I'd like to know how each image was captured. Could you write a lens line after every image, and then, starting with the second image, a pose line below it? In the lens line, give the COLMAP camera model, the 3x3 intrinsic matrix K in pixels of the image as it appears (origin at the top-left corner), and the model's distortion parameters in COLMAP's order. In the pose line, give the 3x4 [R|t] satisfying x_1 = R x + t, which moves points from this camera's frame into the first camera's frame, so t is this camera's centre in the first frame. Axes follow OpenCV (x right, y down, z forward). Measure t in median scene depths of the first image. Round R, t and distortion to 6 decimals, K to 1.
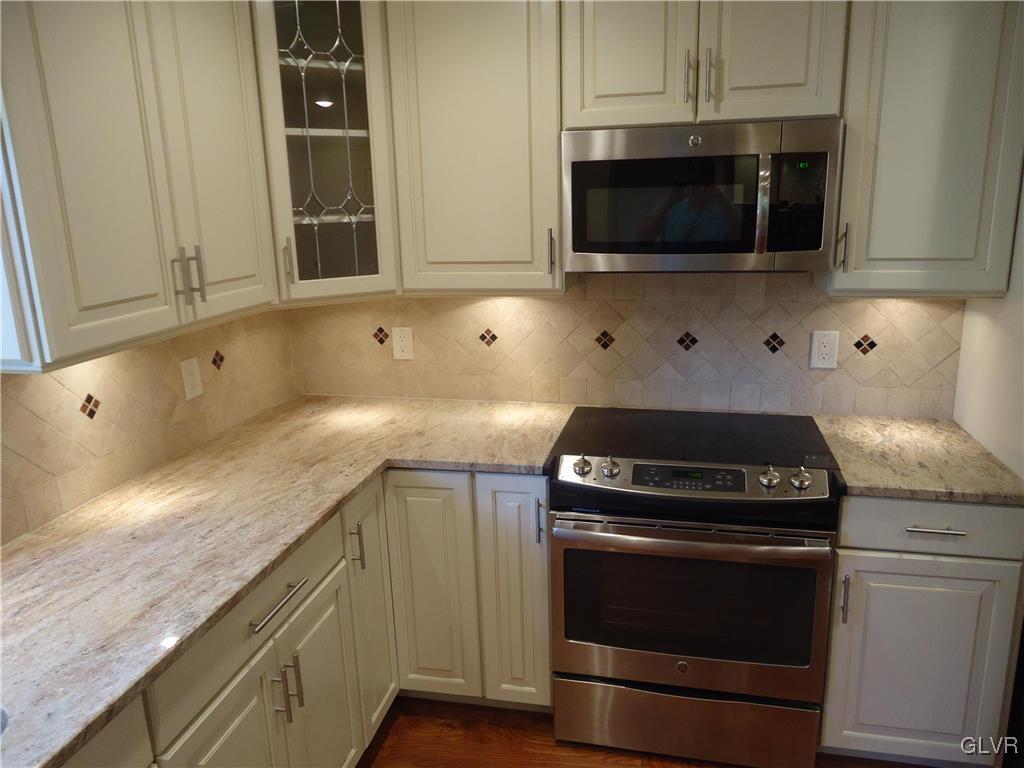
lens RADIAL K [[738.9, 0, 512.2], [0, 738.9, 378.5], [0, 0, 1]] dist [-0.014698, 0.011317]
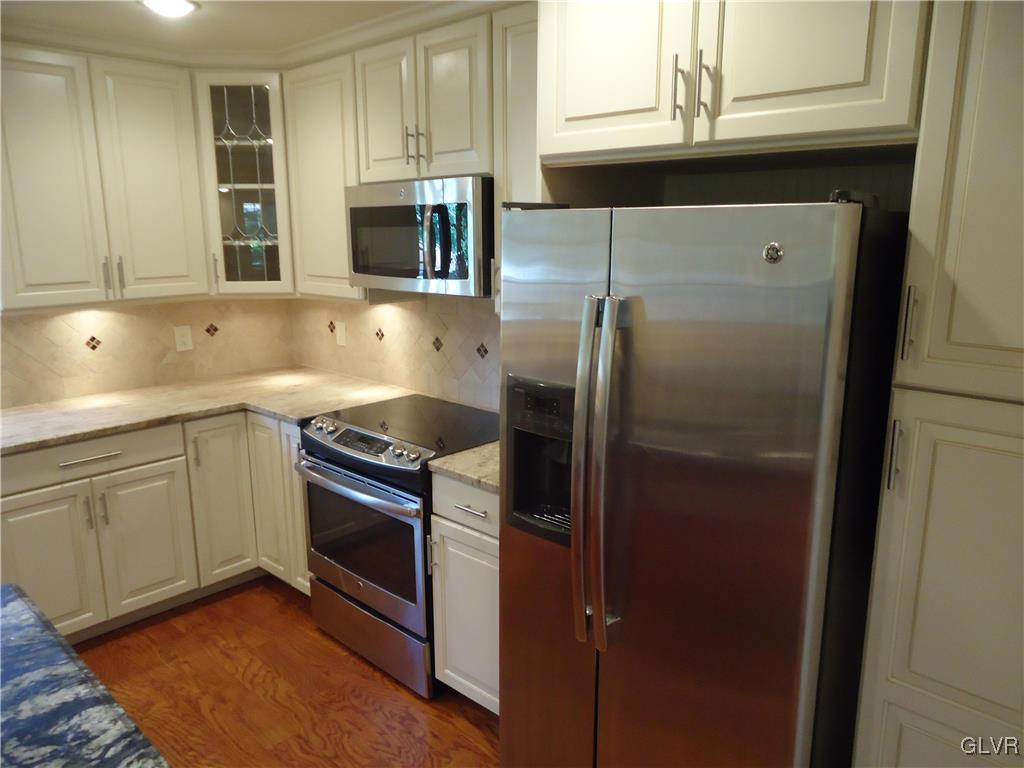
lens RADIAL K [[738.9, 0, 512.1], [0, 738.9, 381.2], [0, 0, 1]] dist [-0.014698, 0.011317]
pose [[0.864305, 0.124987, -0.487192, 1.020326], [-0.135215, 0.990713, 0.014284, -0.028844], [0.484453, 0.053530, 0.873178, -0.048235]]
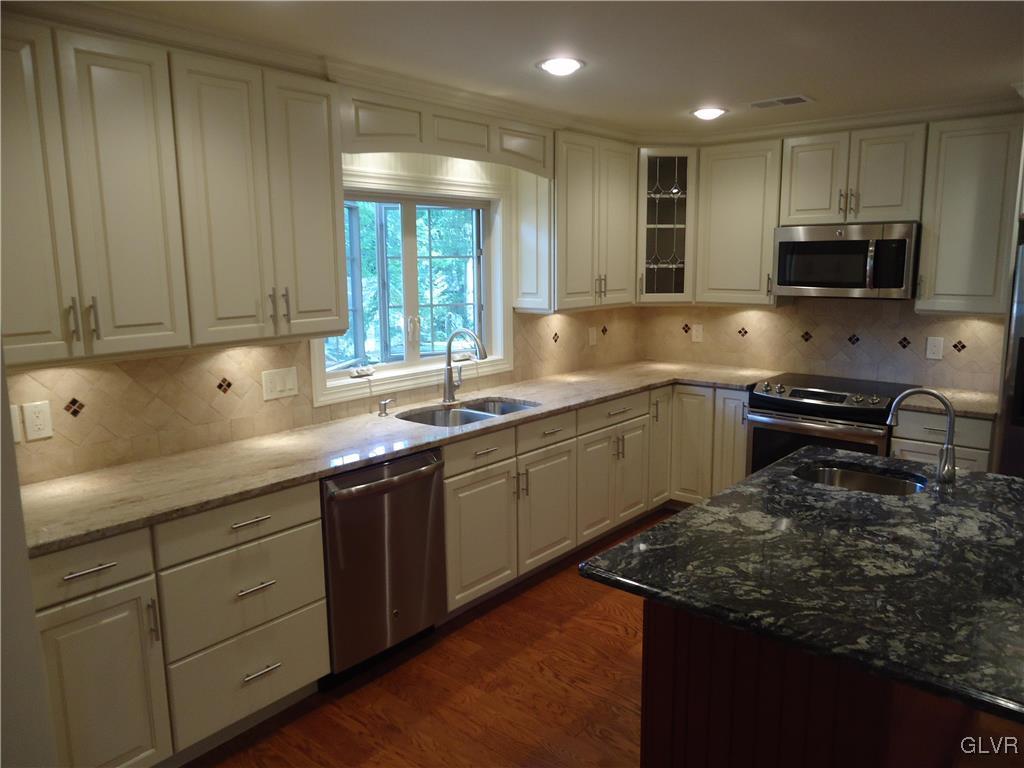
lens RADIAL K [[738.9, 0, 509.9], [0, 738.9, 375.3], [0, 0, 1]] dist [-0.014698, 0.011317]
pose [[0.882149, 0.094741, -0.461342, 0.385885], [-0.127011, 0.991121, -0.039327, 0.242685], [0.453520, 0.093288, 0.886350, -1.086030]]
